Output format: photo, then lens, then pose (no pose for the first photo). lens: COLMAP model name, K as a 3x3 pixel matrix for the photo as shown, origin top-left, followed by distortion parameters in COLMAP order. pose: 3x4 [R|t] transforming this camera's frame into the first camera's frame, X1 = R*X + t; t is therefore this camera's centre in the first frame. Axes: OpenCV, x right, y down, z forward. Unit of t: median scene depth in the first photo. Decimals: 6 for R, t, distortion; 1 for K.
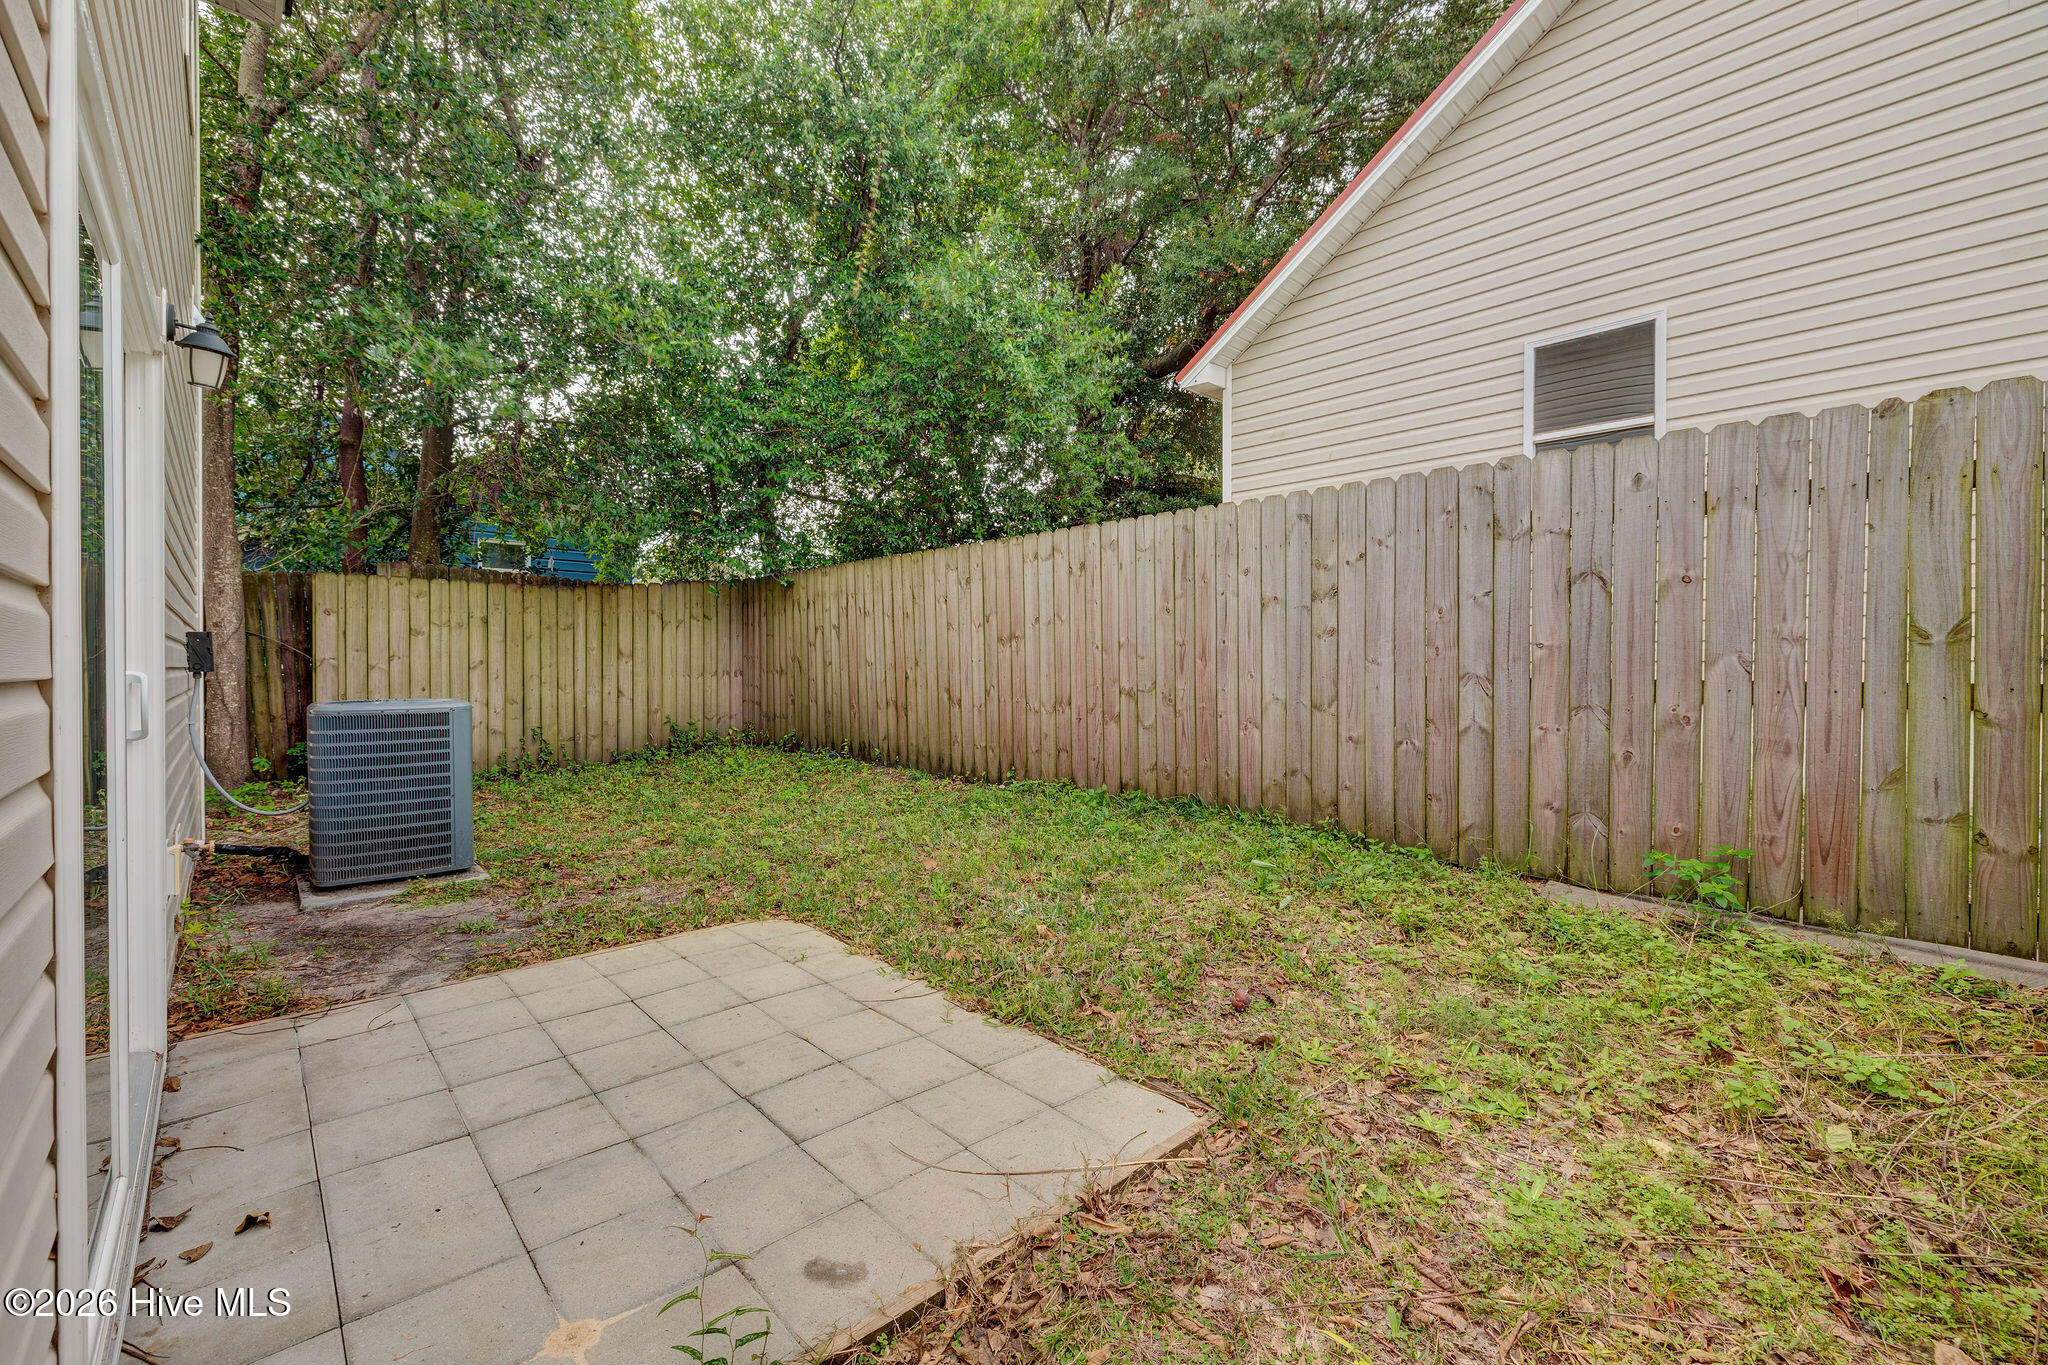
lens RADIAL K [[880.1, 0, 1007.4], [0, 880.1, 672.1], [0, 0, 1]] dist [0.000788, -0.000240]
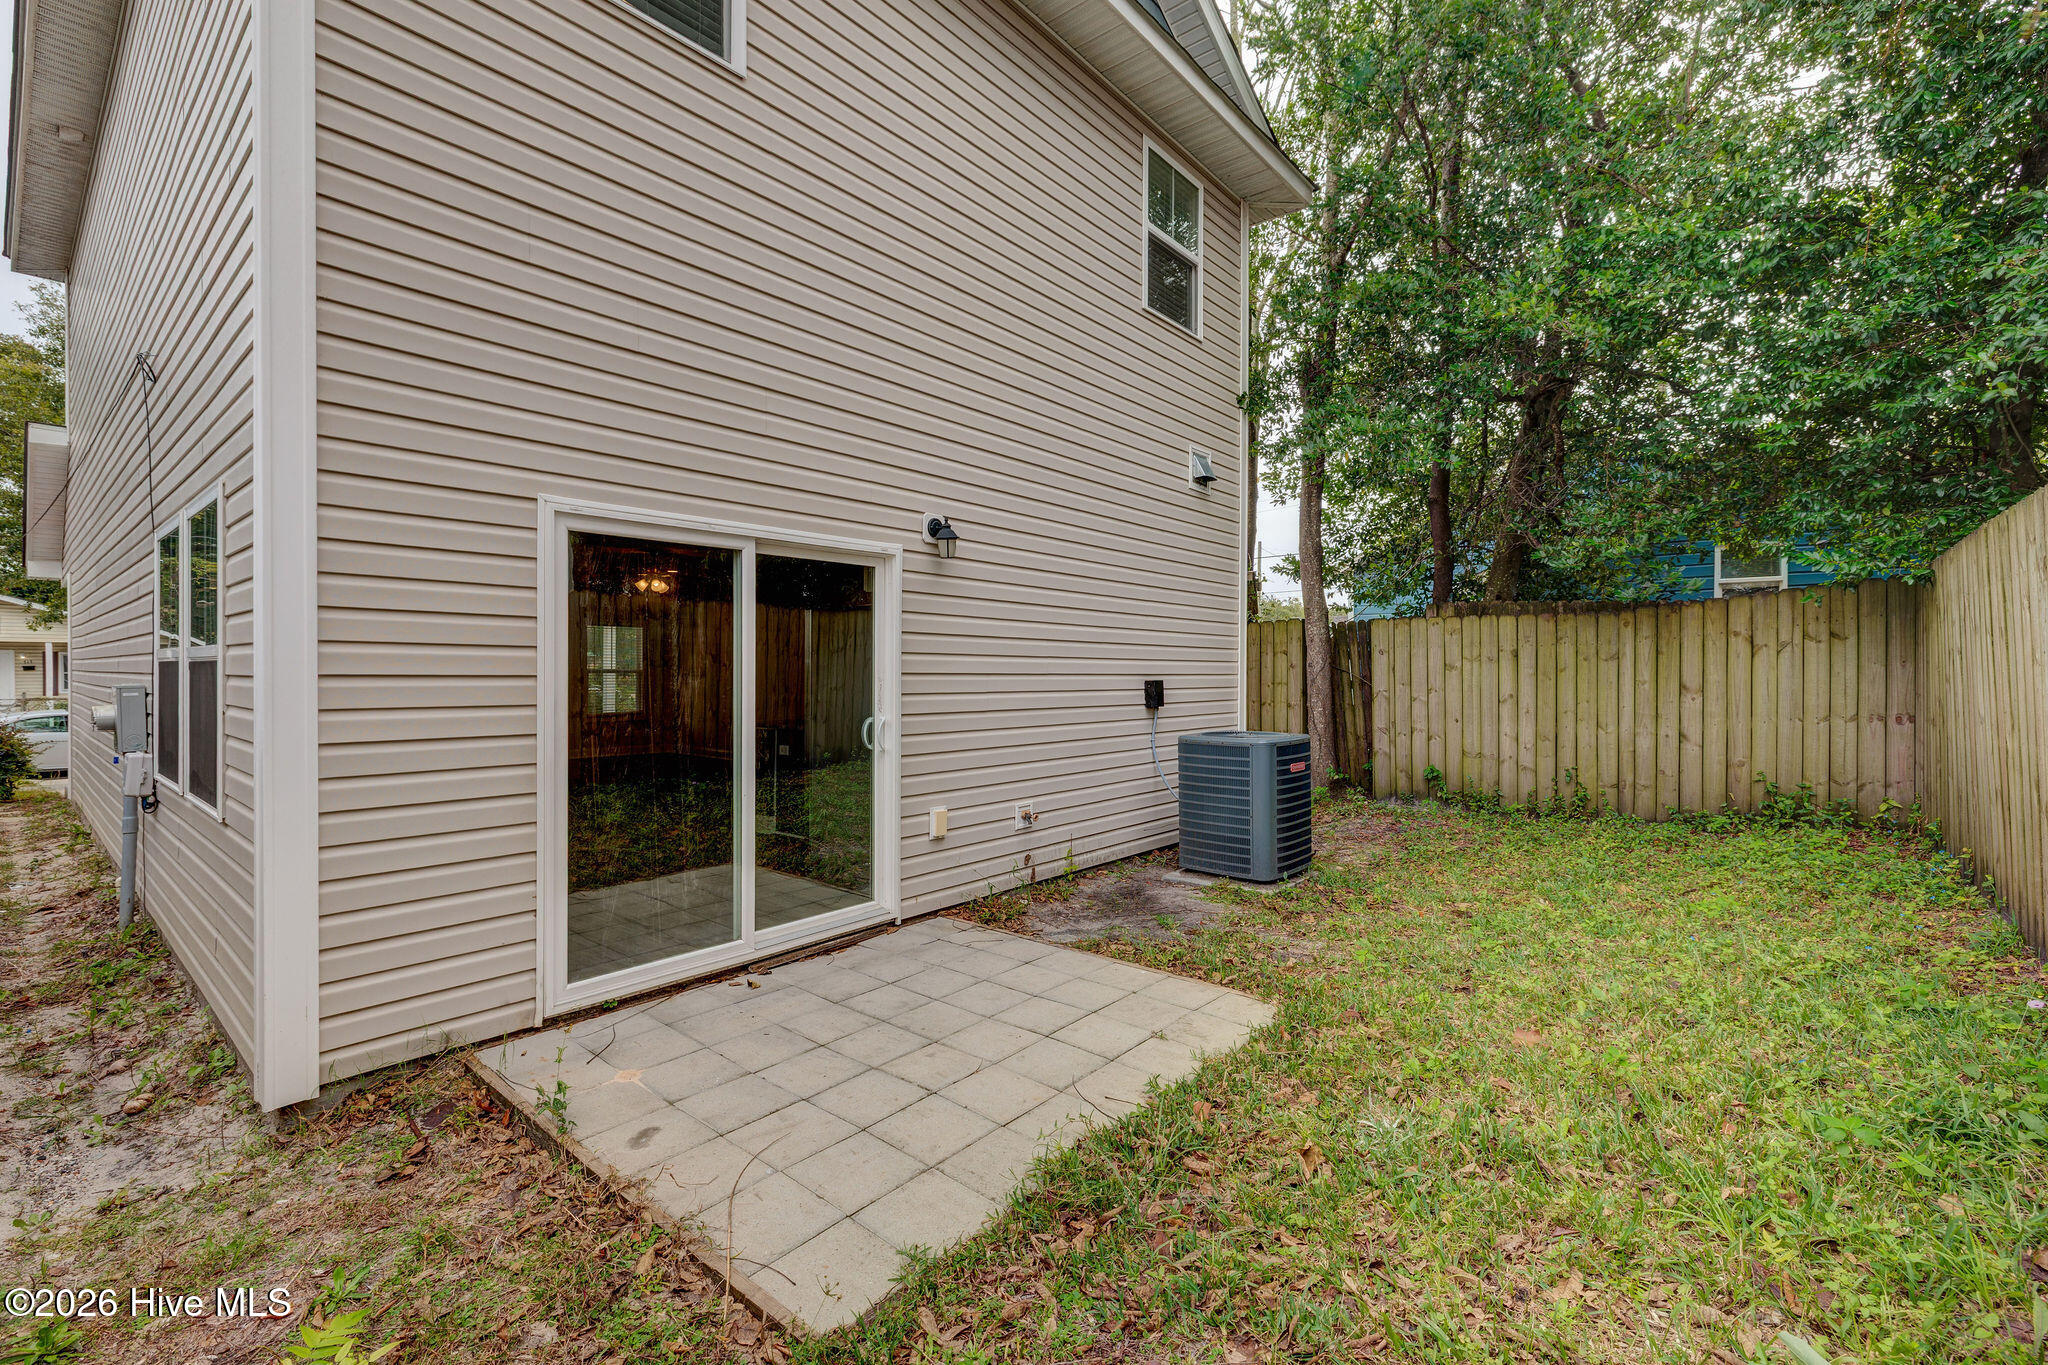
lens RADIAL K [[880.1, 0, 1007.4], [0, 880.1, 672.1], [0, 0, 1]] dist [0.000788, -0.000240]
pose [[0.121258, 0.000533, -0.992621, 0.342023], [-0.010319, 0.999946, -0.000723, -0.034417], [0.992567, 0.010330, 0.121257, 0.347919]]
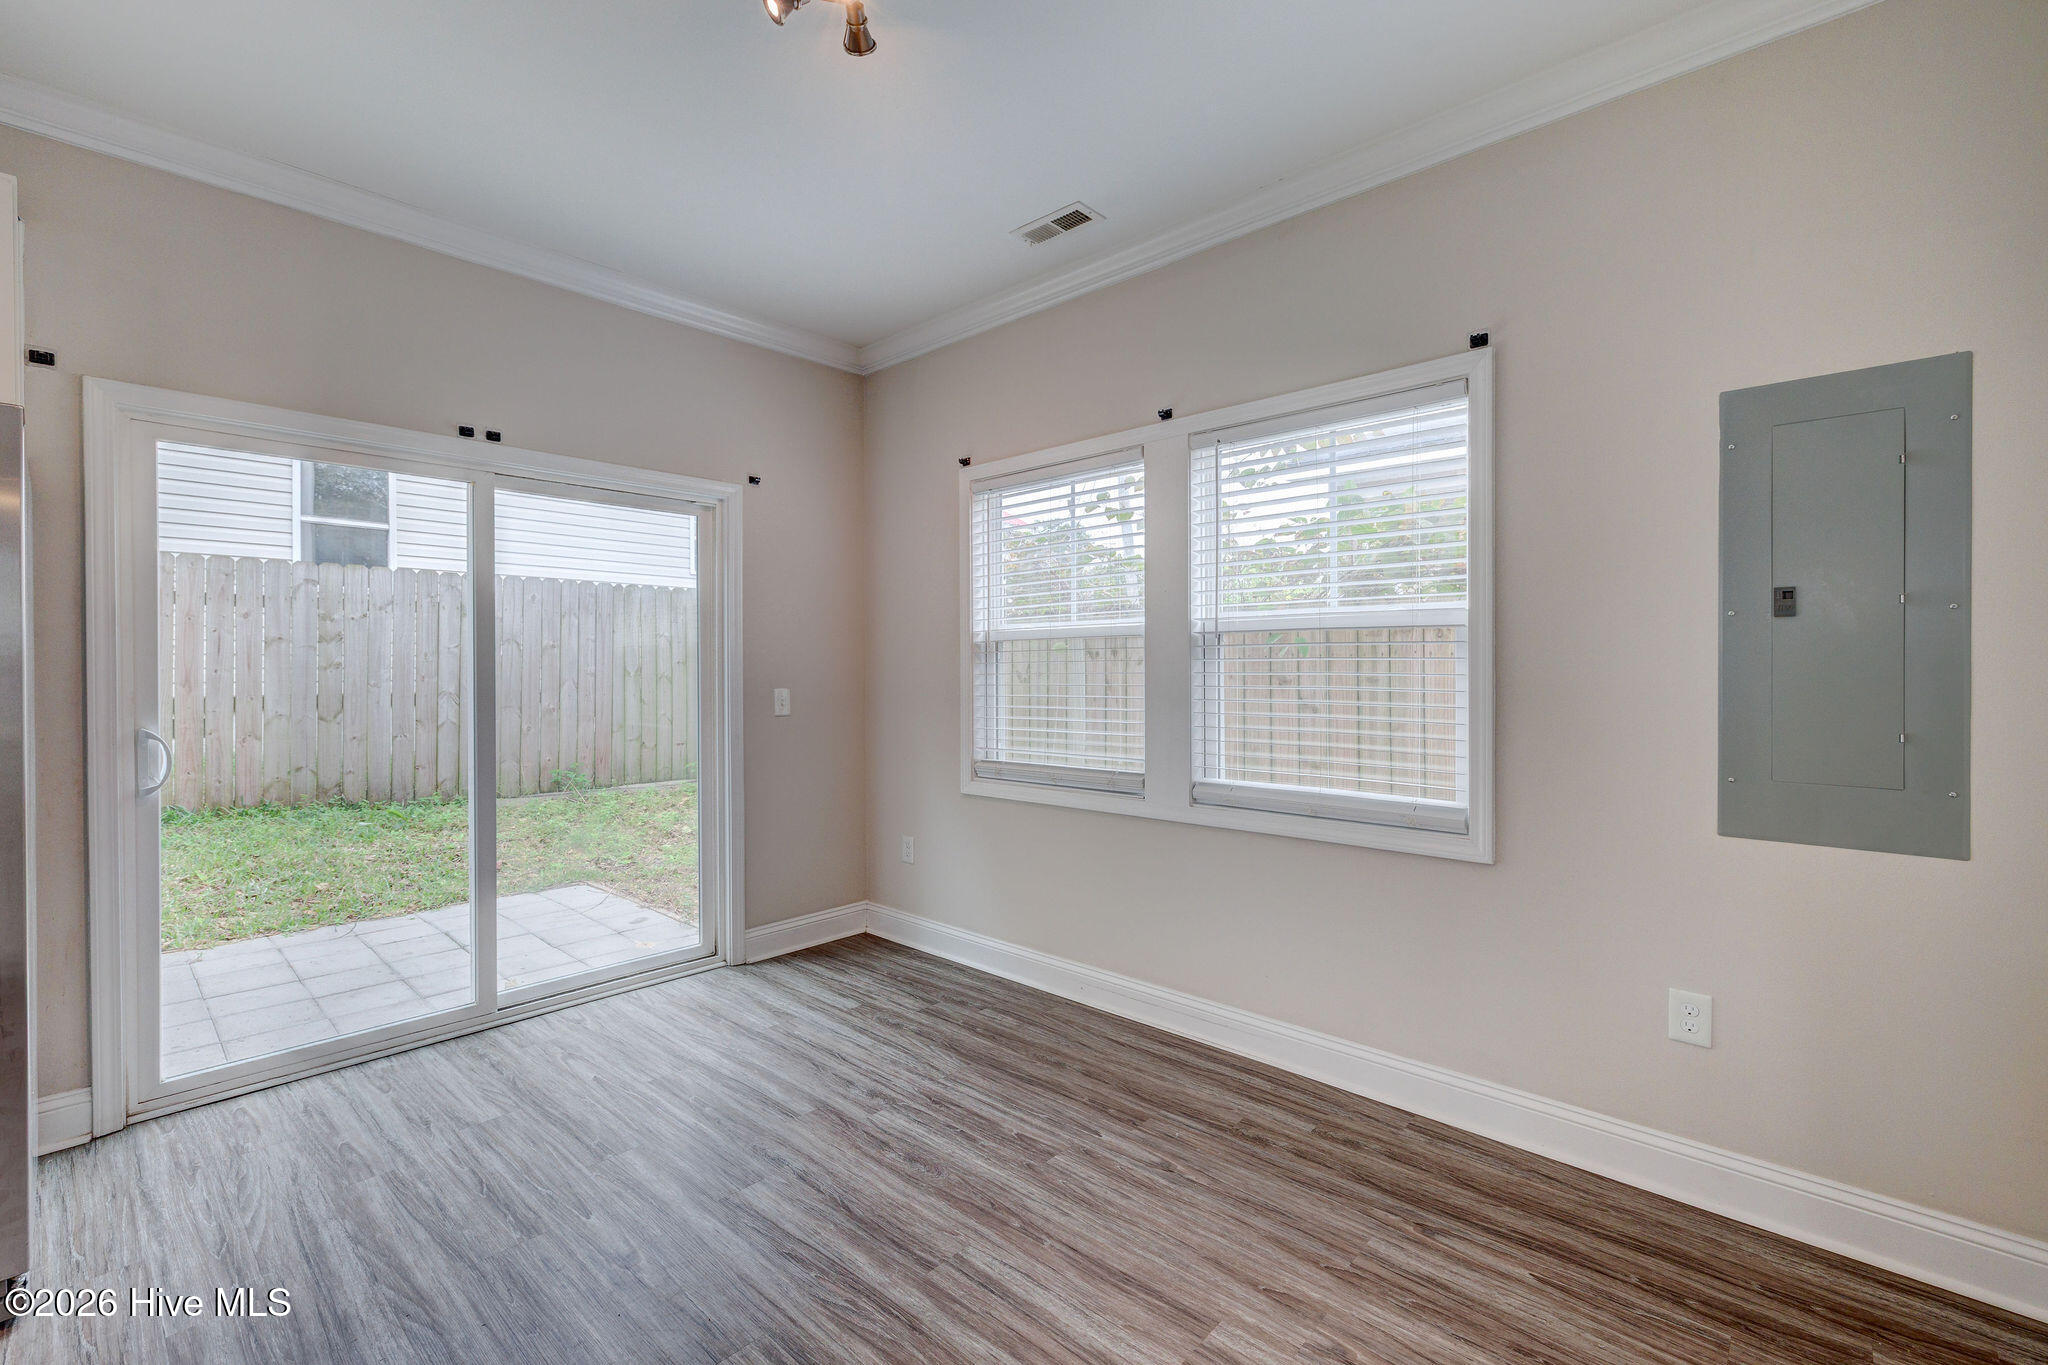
lens RADIAL K [[880.1, 0, 1007.4], [0, 880.1, 672.1], [0, 0, 1]] dist [0.000788, -0.000240]
pose [[-0.081791, -0.007217, 0.996623, -0.715565], [0.011429, 0.999901, 0.008179, -0.021230], [-0.996584, 0.012059, -0.081701, 0.019756]]
